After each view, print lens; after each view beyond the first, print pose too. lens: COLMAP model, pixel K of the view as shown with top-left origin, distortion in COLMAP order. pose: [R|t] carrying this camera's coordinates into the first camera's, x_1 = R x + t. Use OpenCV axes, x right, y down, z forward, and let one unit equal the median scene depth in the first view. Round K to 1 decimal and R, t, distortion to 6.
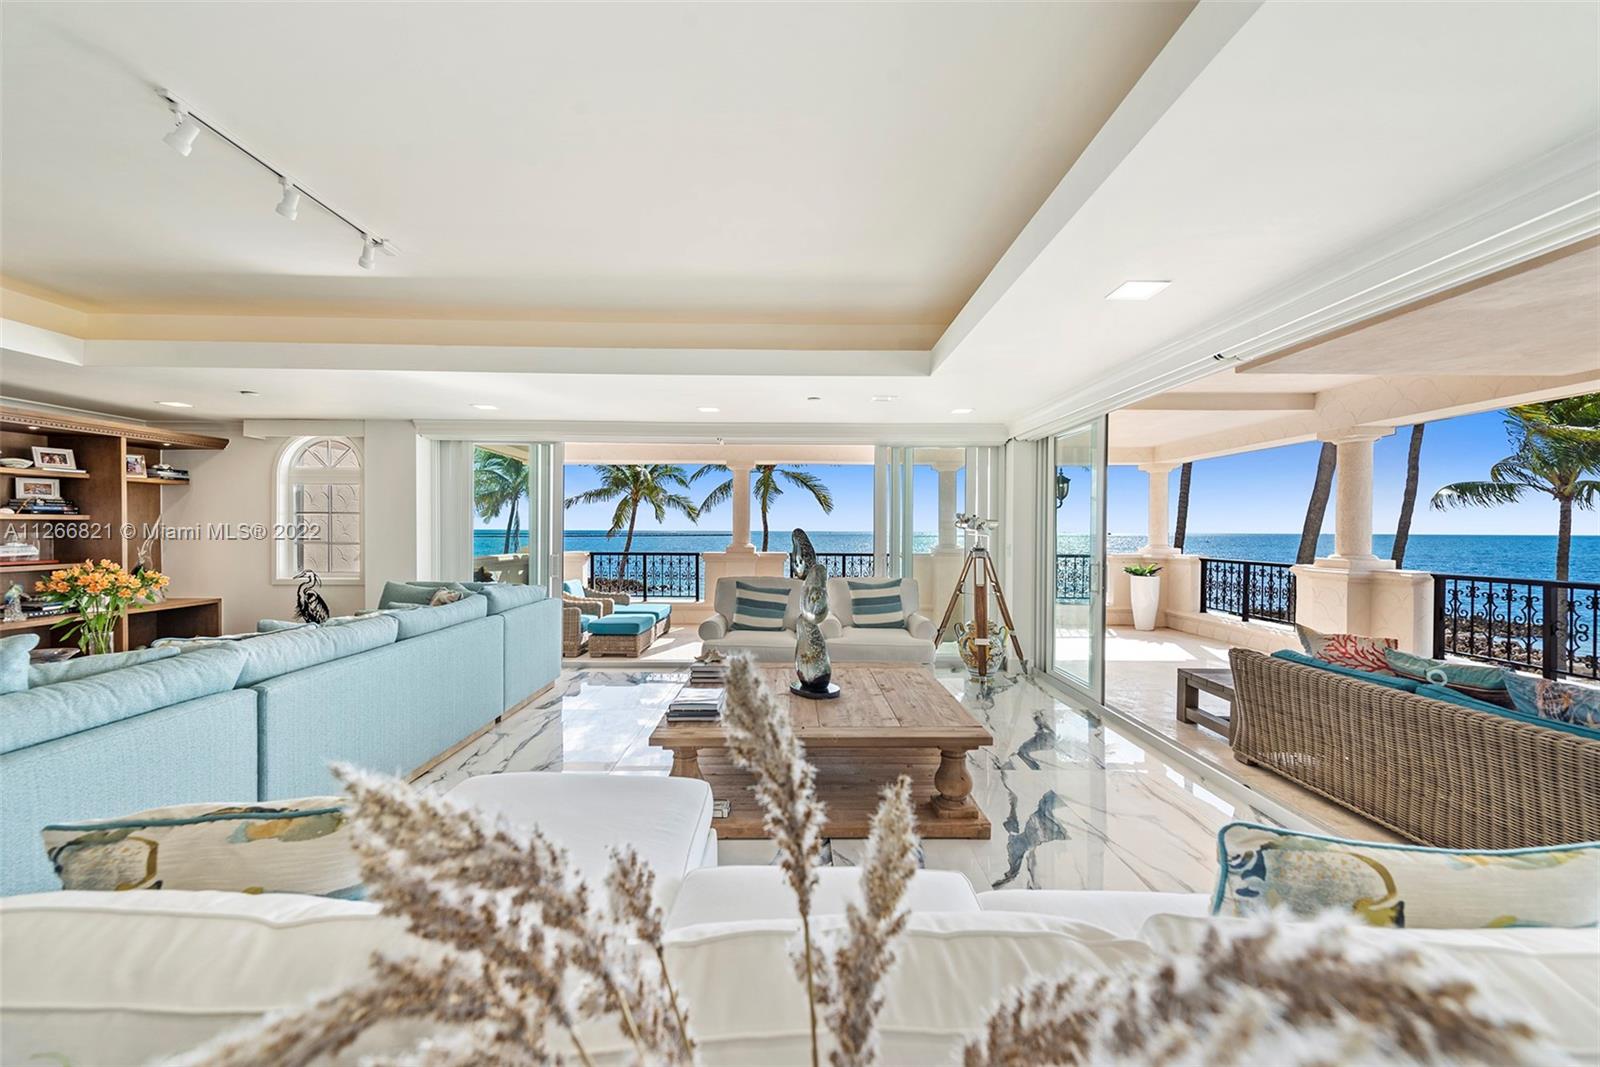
lens RADIAL K [[626.2, 0, 798.1], [0, 626.2, 536.8], [0, 0, 1]] dist [0.011558, -0.003024]
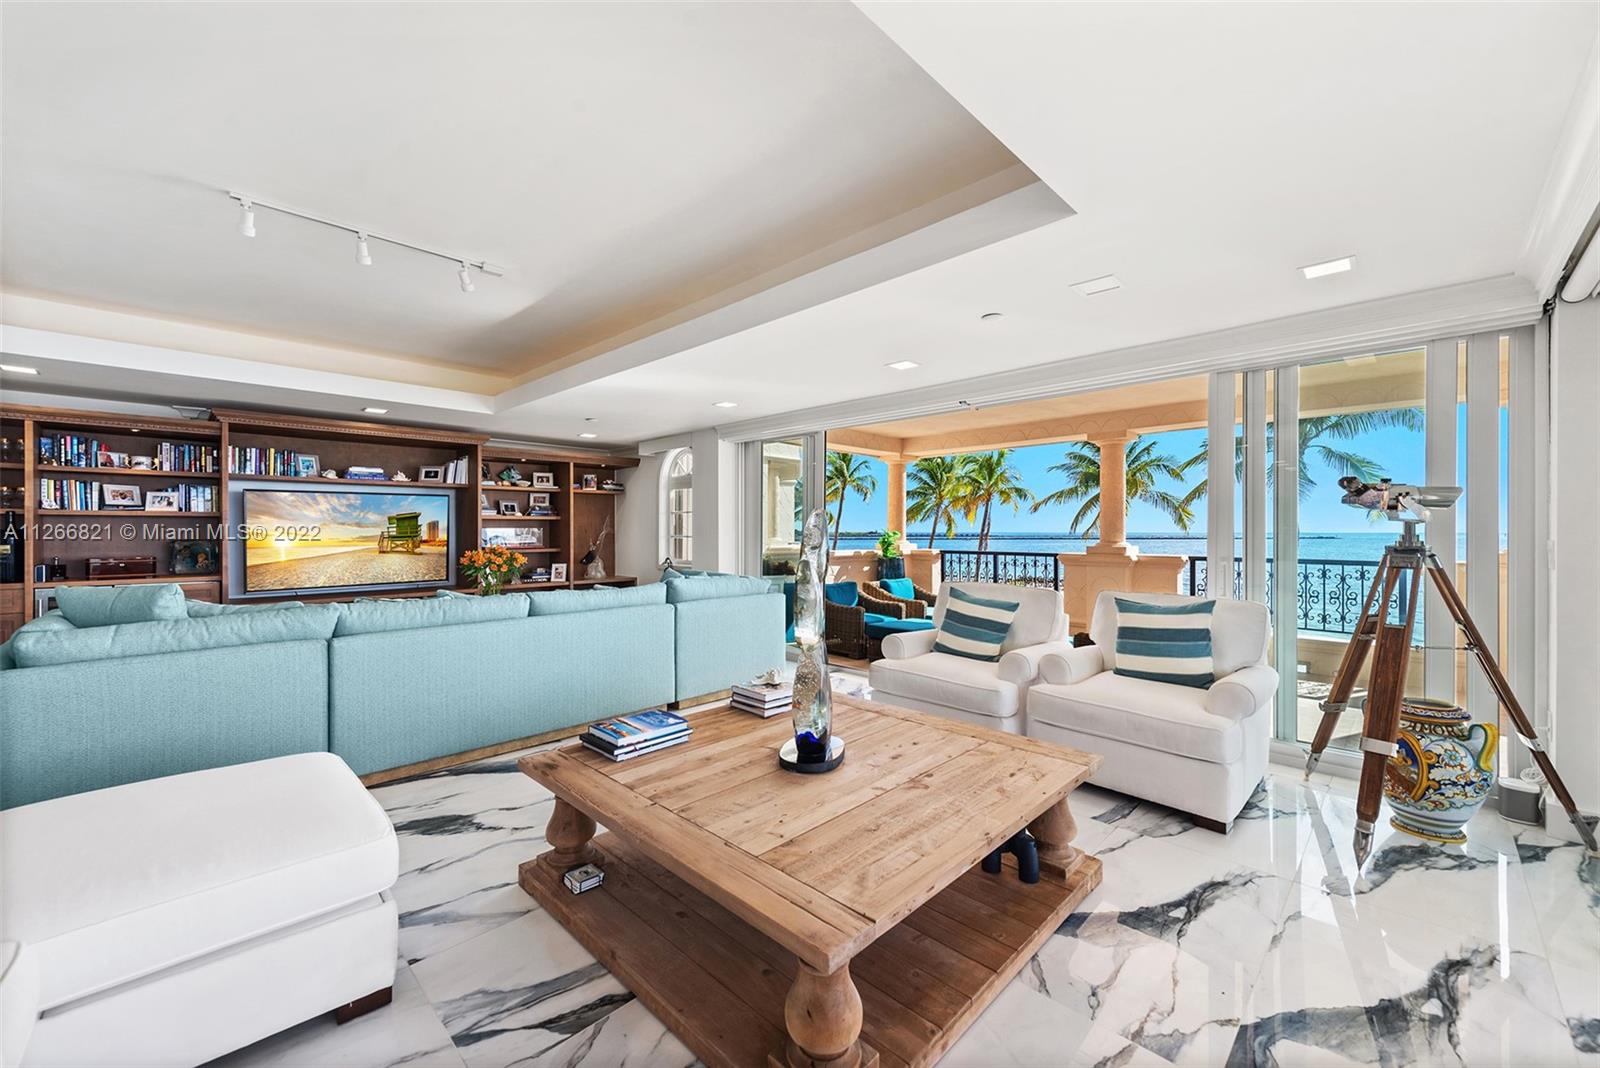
lens RADIAL K [[626.2, 0, 798.4], [0, 626.2, 535.1], [0, 0, 1]] dist [0.011558, -0.003024]
pose [[0.702327, 0.000300, -0.711855, 0.325574], [-0.005141, 0.999976, -0.004651, 0.013842], [0.711836, 0.006926, 0.702311, 0.359419]]
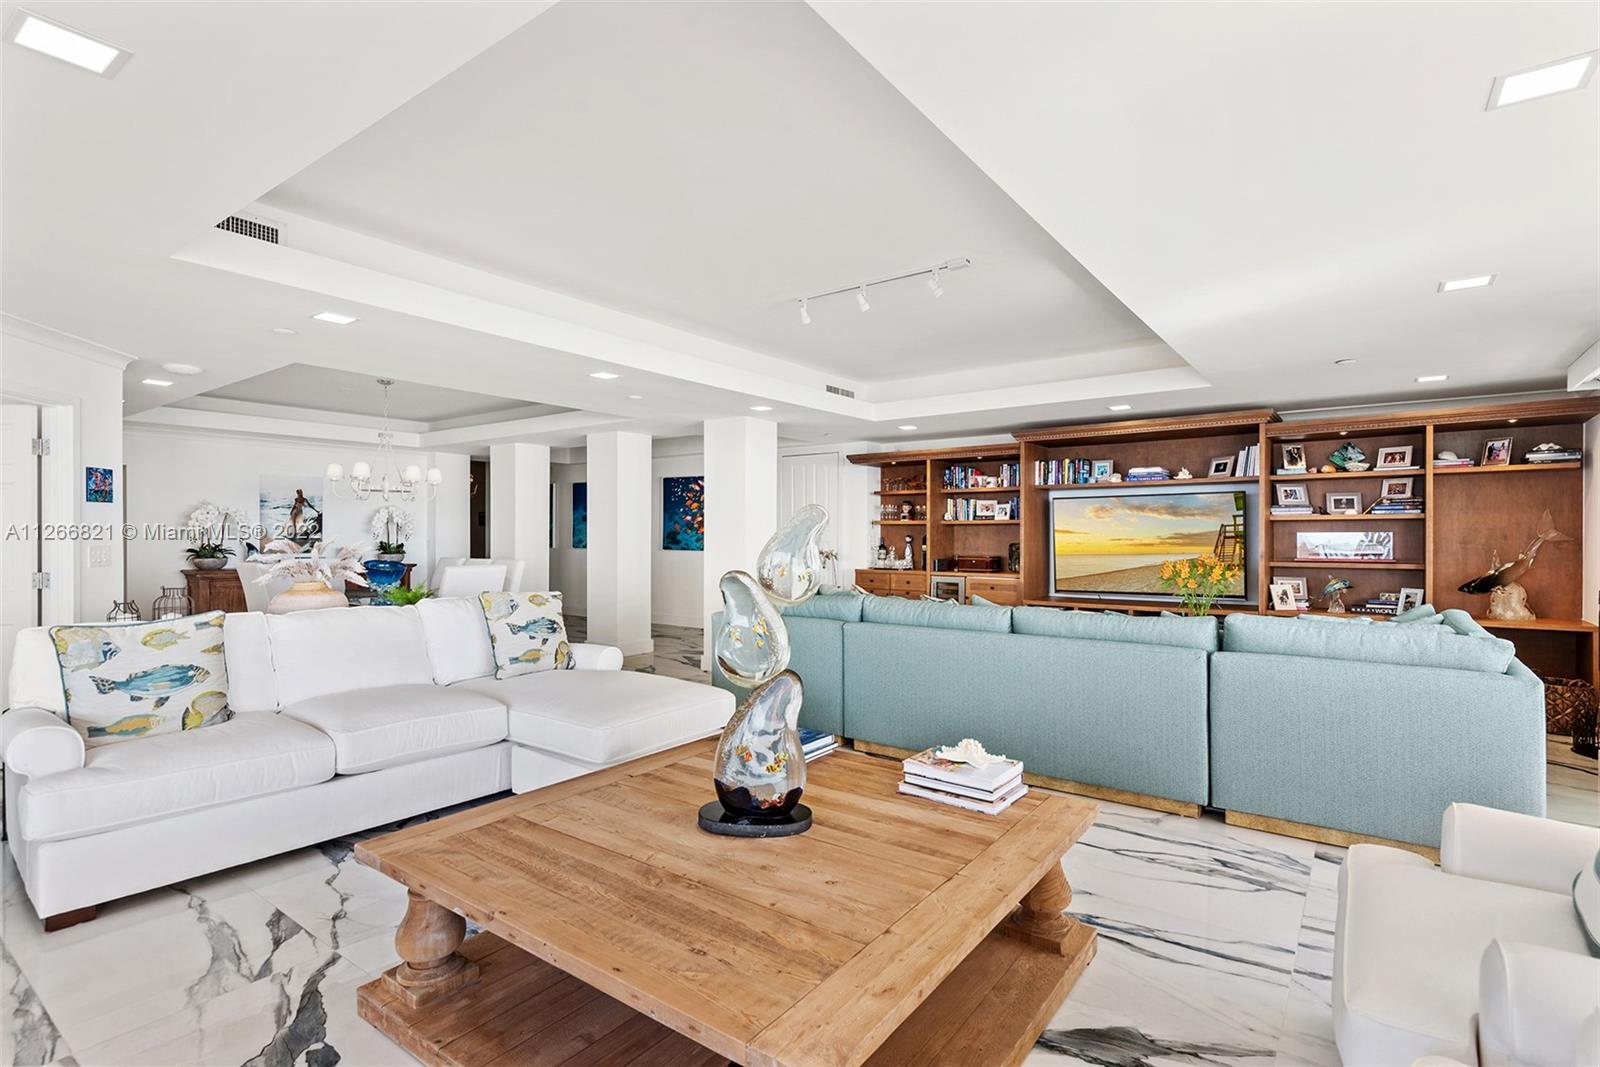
lens RADIAL K [[770.8, 0, 799.0], [0, 770.8, 530.7], [0, 0, 1]] dist [0.014057, -0.007042]
pose [[-0.602705, -0.010833, -0.797891, 0.346515], [-0.013575, 0.999902, -0.003322, 0.007787], [0.797849, 0.008829, -0.602793, 0.950417]]
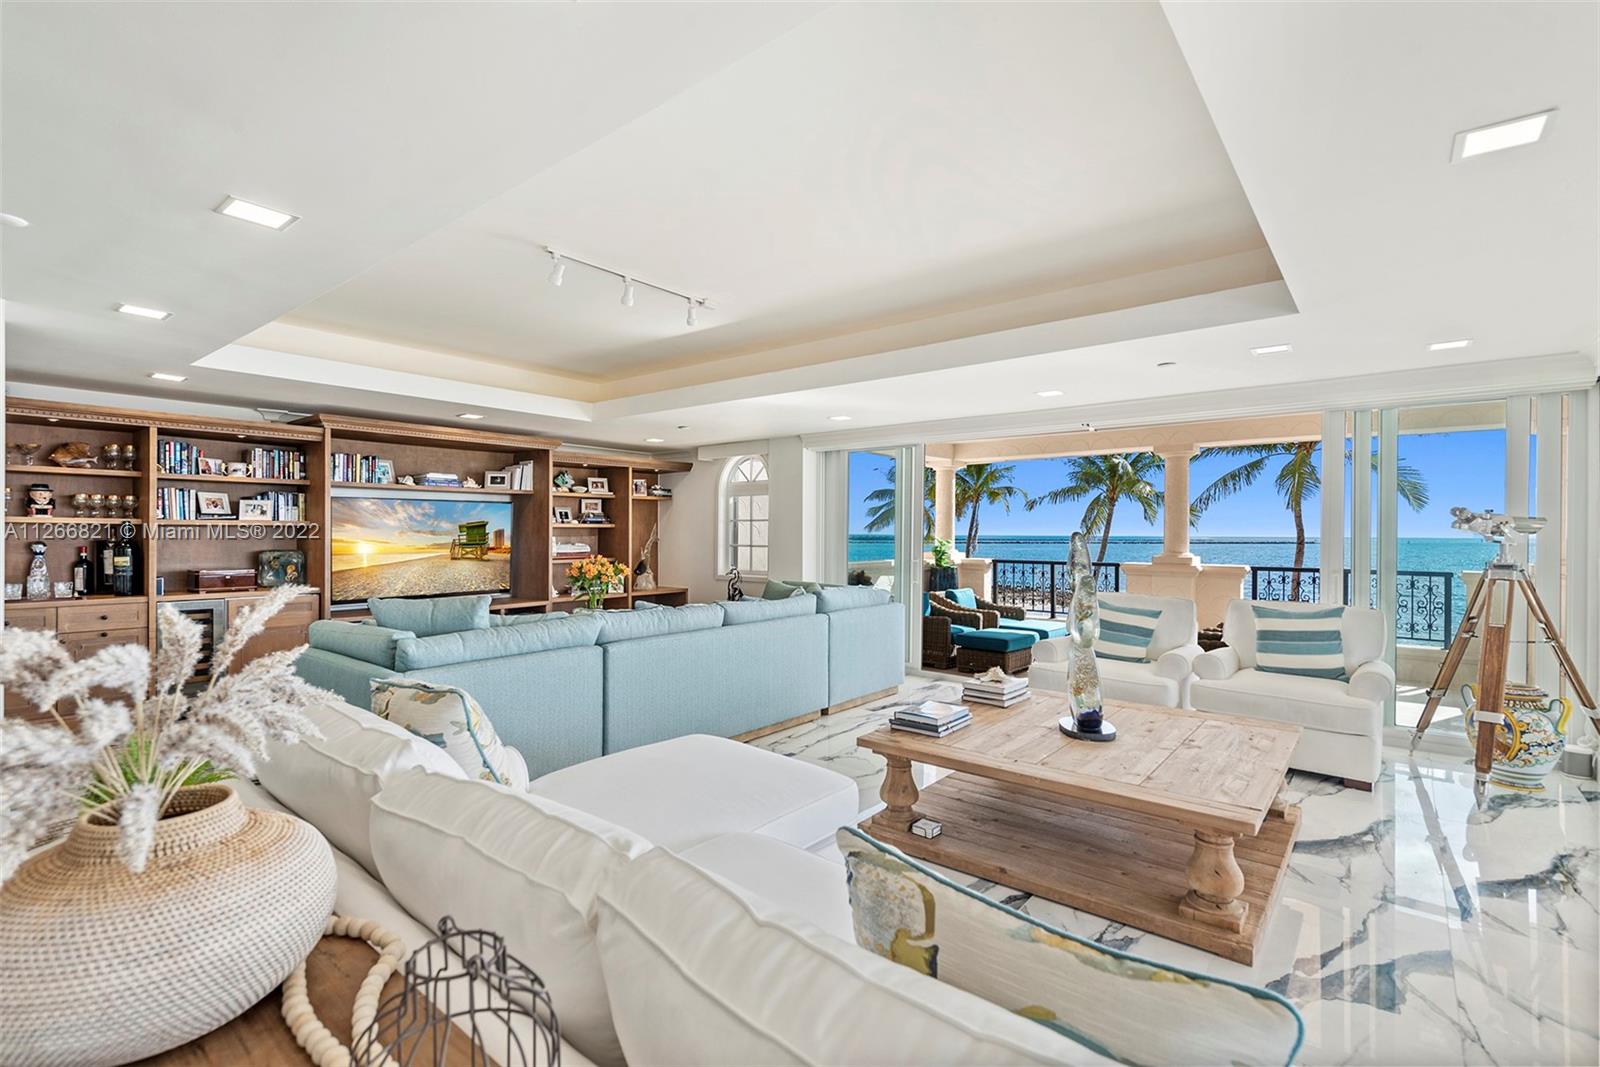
lens RADIAL K [[731.7, 0, 796.9], [0, 731.7, 538.9], [0, 0, 1]] dist [0.012382, -0.004324]
pose [[0.765337, 0.003749, -0.643619, 0.239257], [-0.007796, 0.999964, -0.003445, 0.001345], [0.643582, 0.007654, 0.765339, 0.012476]]
